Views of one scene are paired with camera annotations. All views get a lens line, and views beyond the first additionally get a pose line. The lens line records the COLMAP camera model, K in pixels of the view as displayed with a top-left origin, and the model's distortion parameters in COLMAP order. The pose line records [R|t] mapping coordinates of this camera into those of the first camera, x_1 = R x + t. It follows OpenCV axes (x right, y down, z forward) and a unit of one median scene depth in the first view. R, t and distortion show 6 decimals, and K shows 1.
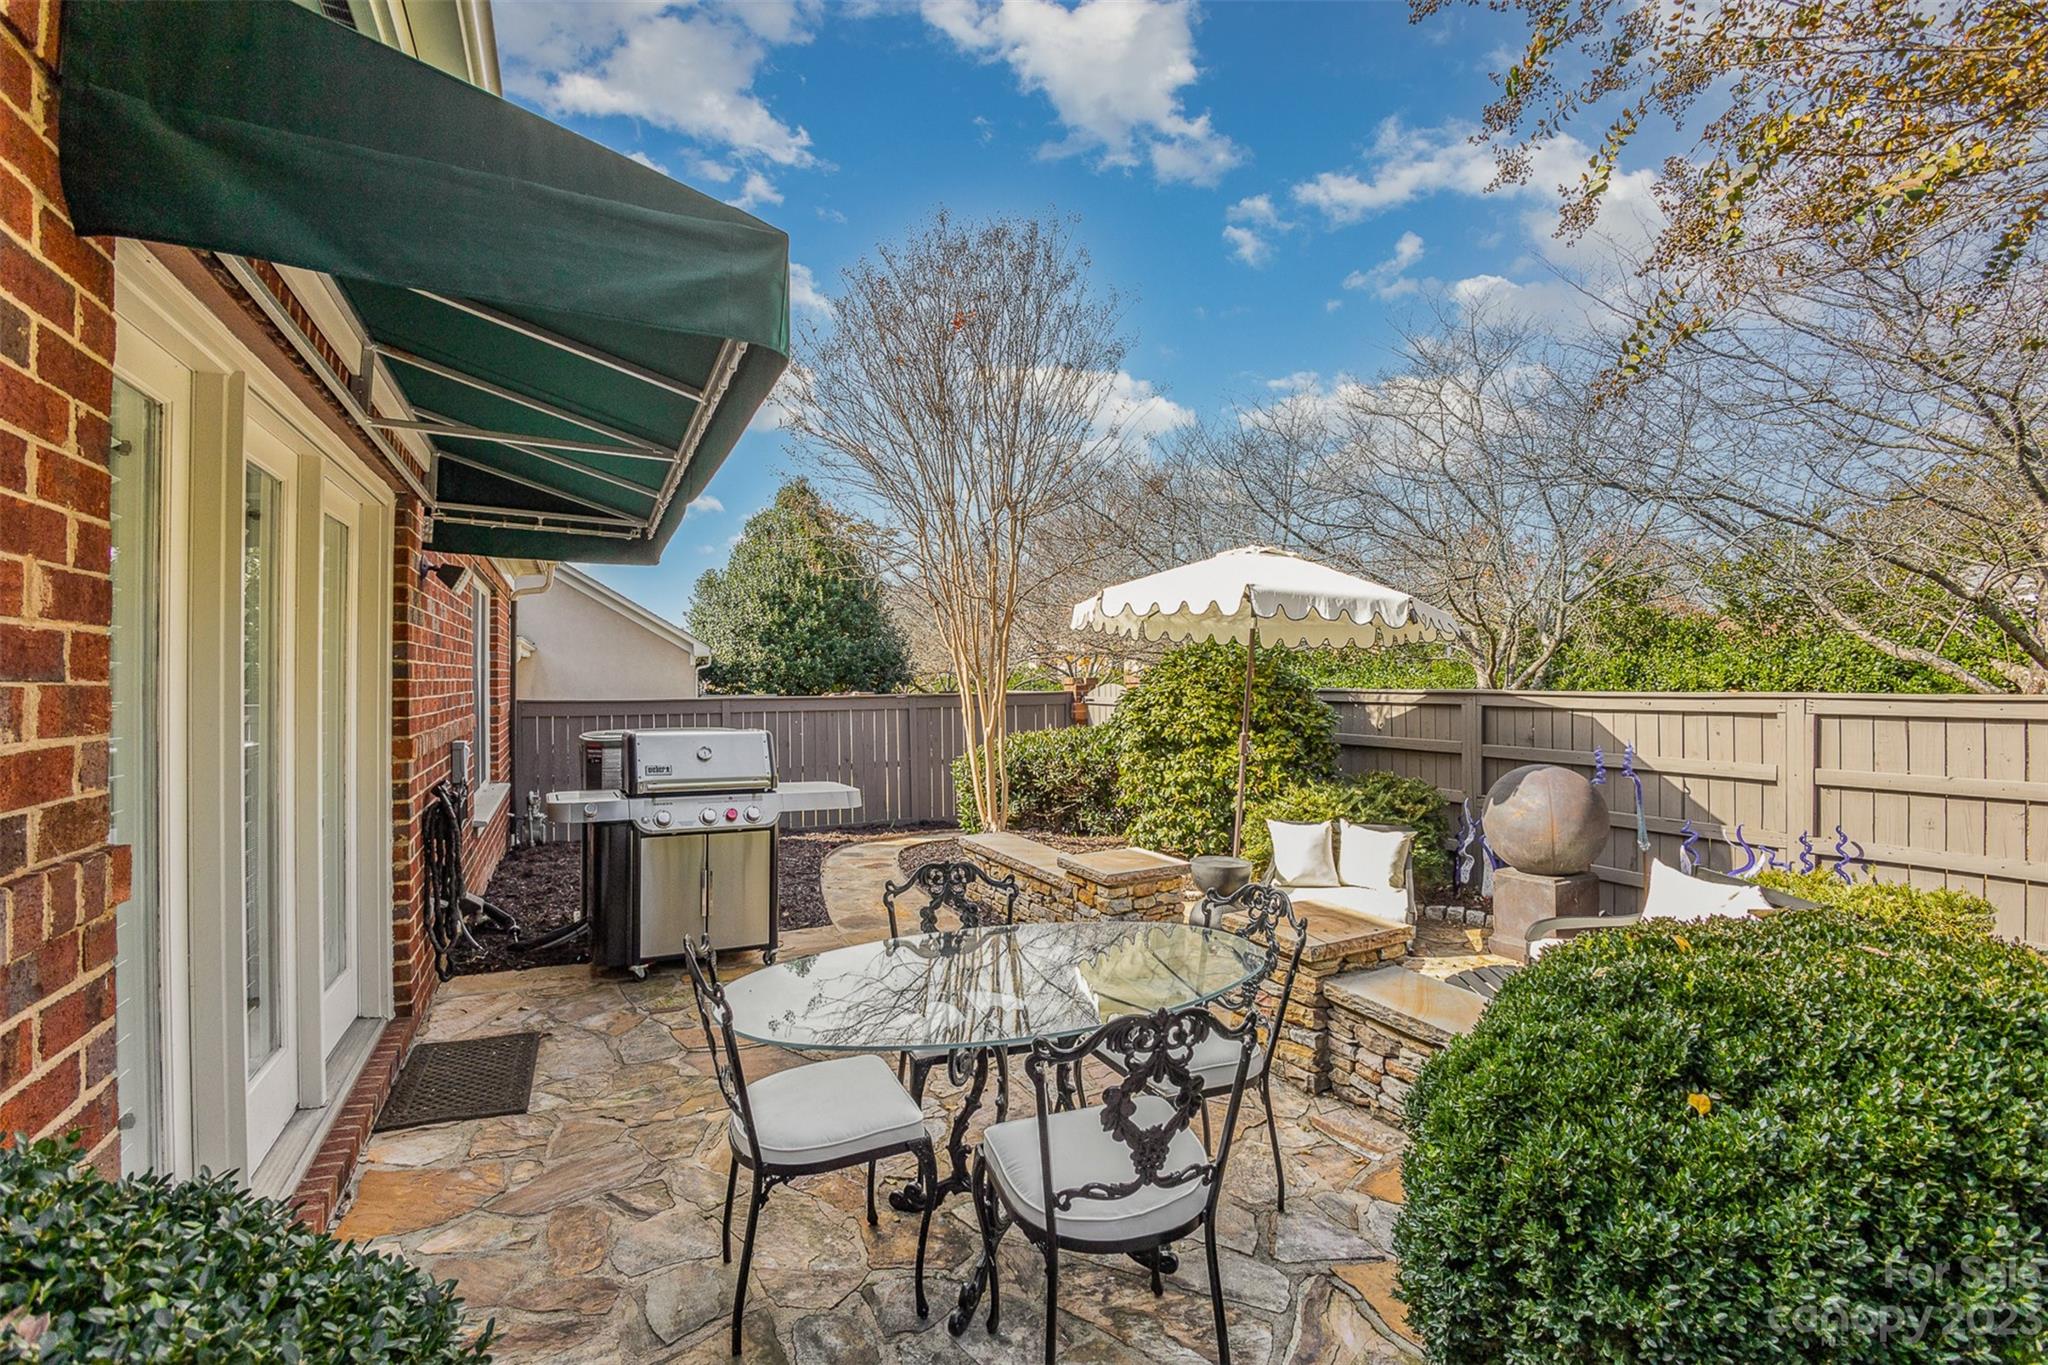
lens RADIAL K [[902.8, 0, 1019.2], [0, 902.8, 686.4], [0, 0, 1]] dist [-0.032219, 0.002150]
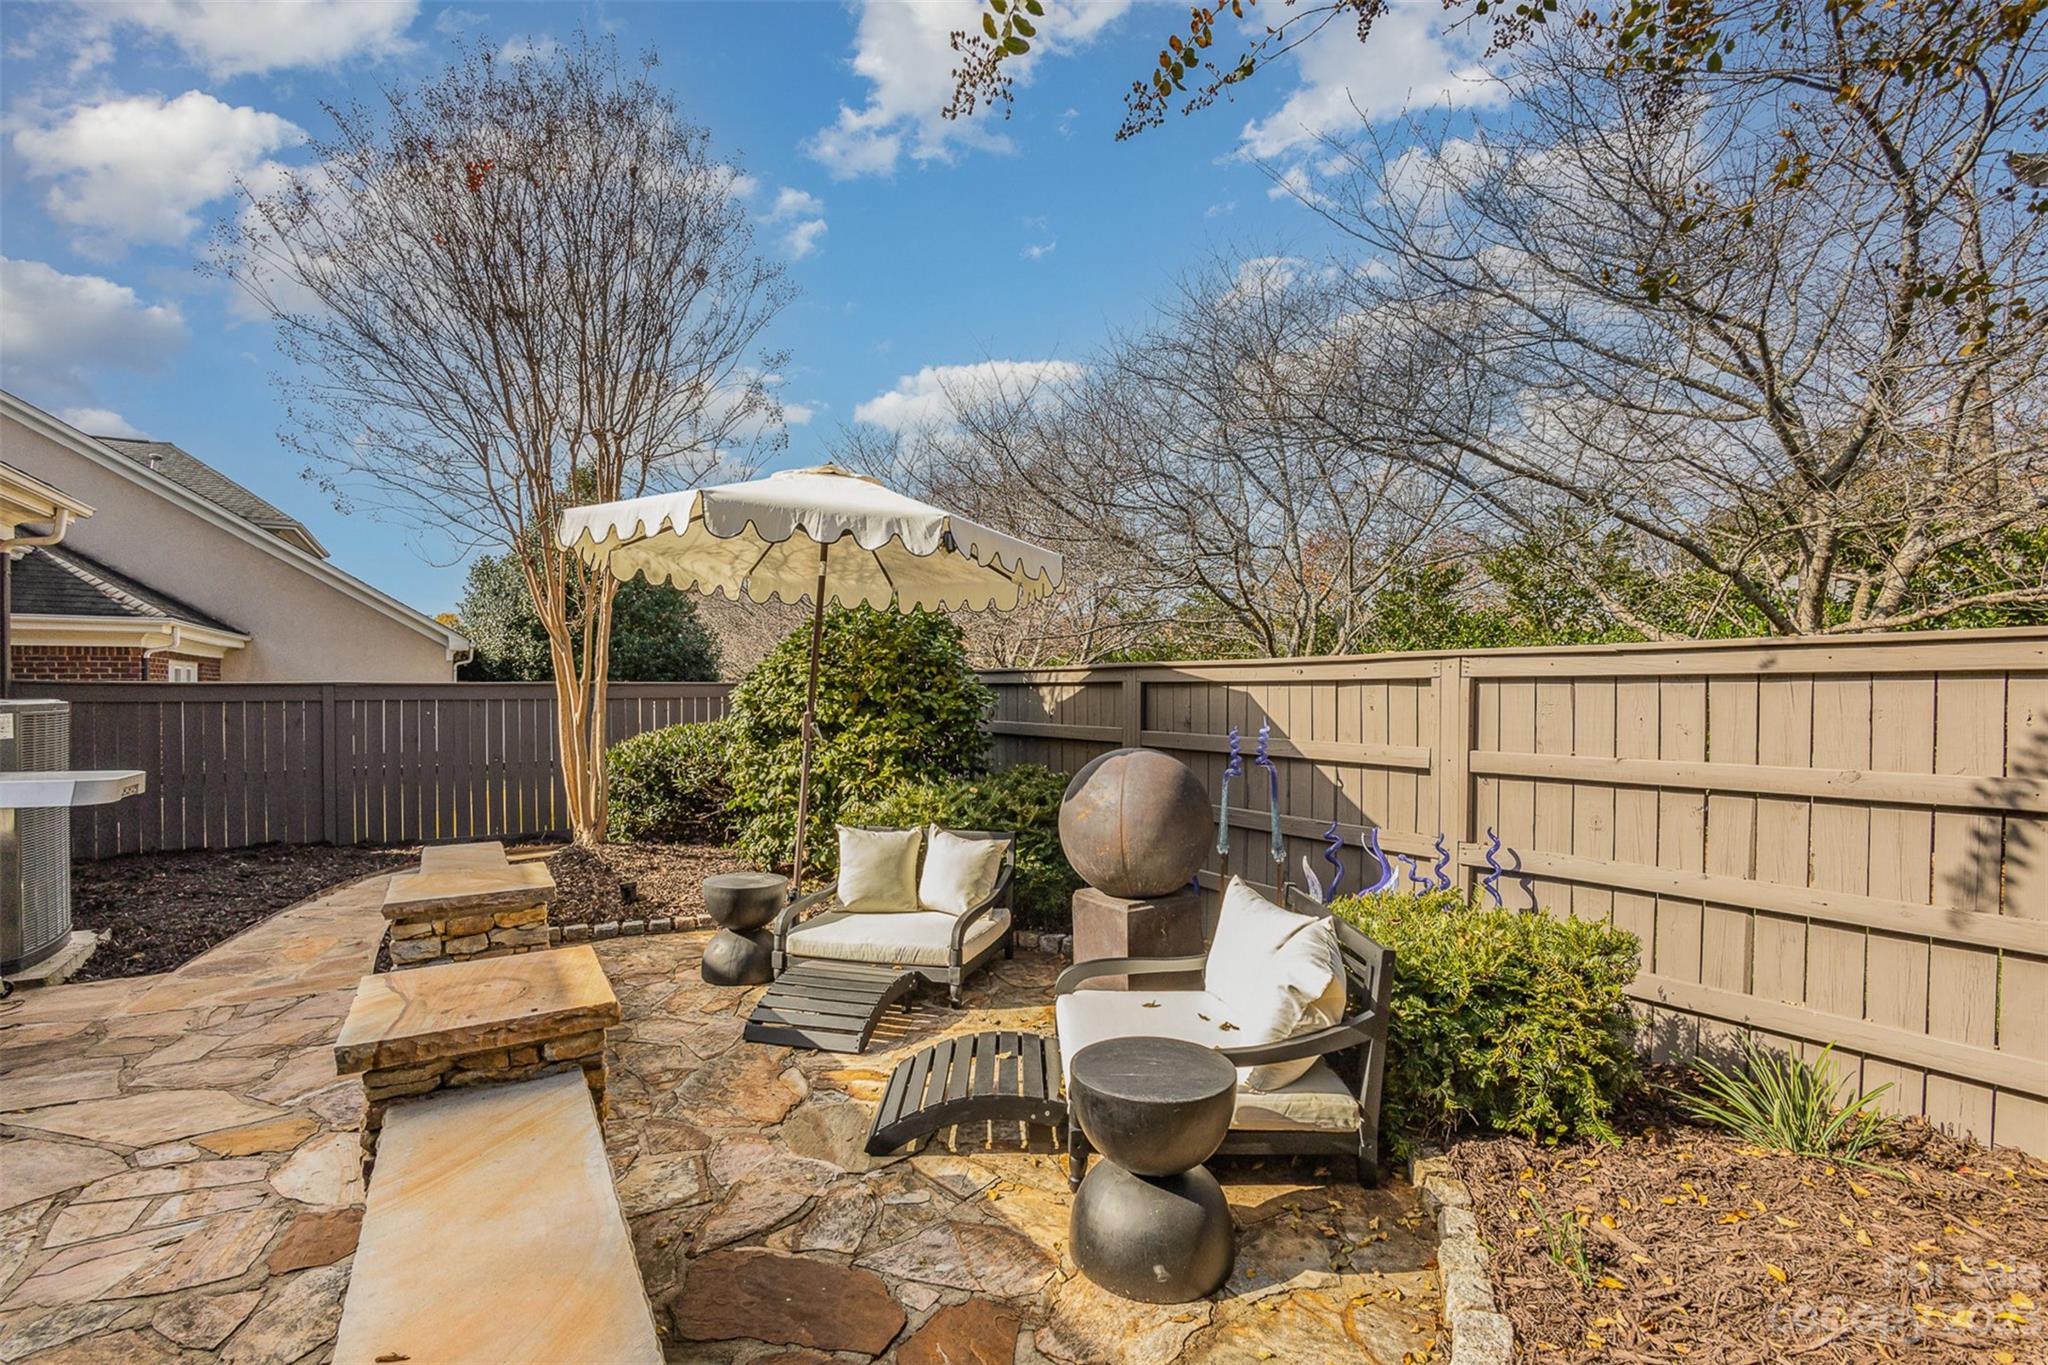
lens RADIAL K [[902.8, 0, 1015.2], [0, 902.8, 694.7], [0, 0, 1]] dist [-0.032219, 0.002150]
pose [[0.994624, 0.006479, 0.103348, 0.358375], [-0.005882, 0.999964, -0.006083, 0.042863], [-0.103383, 0.005443, 0.994627, 0.231073]]
